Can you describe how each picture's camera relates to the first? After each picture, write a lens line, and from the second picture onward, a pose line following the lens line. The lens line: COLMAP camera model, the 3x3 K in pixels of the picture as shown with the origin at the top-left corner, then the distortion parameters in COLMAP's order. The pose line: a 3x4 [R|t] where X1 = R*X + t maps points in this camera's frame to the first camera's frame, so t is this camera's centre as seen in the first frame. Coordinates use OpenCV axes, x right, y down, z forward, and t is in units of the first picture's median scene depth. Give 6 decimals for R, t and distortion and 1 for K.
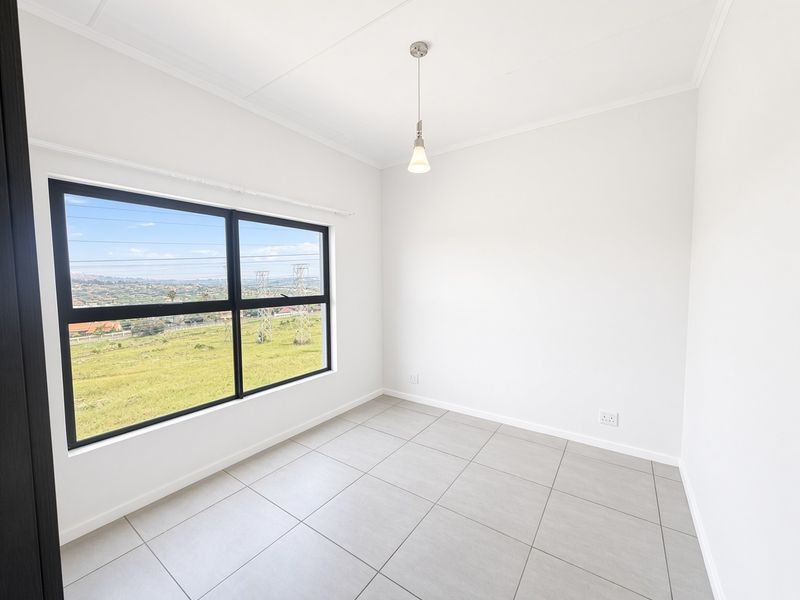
lens RADIAL K [[322.5, 0, 400.0], [0, 322.5, 300.0], [0, 0, 1]] dist [-0.000323, 0.000263]
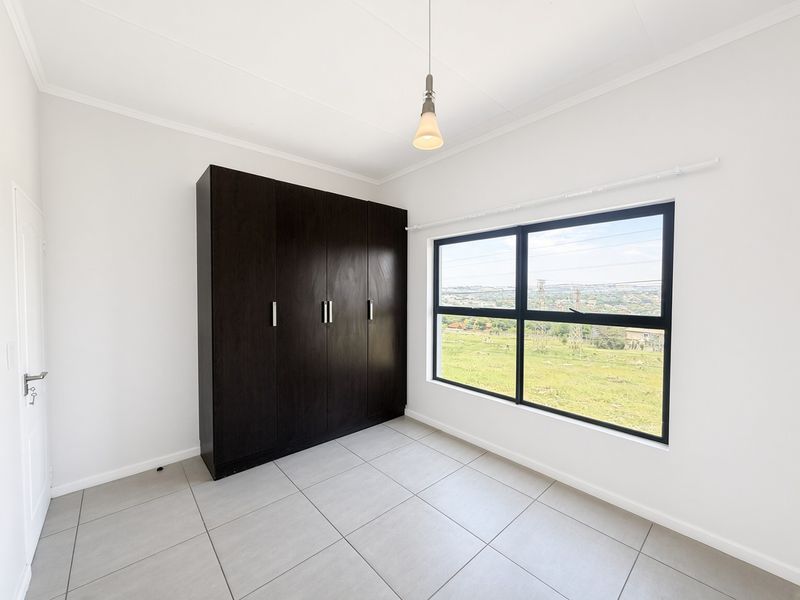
lens RADIAL K [[322.5, 0, 400.0], [0, 322.5, 300.0], [0, 0, 1]] dist [-0.000323, 0.000263]
pose [[-0.235912, 0.030599, -0.971293, 0.616350], [-0.060530, 0.997101, 0.046114, -0.057578], [0.969888, 0.069672, -0.233375, 0.864781]]
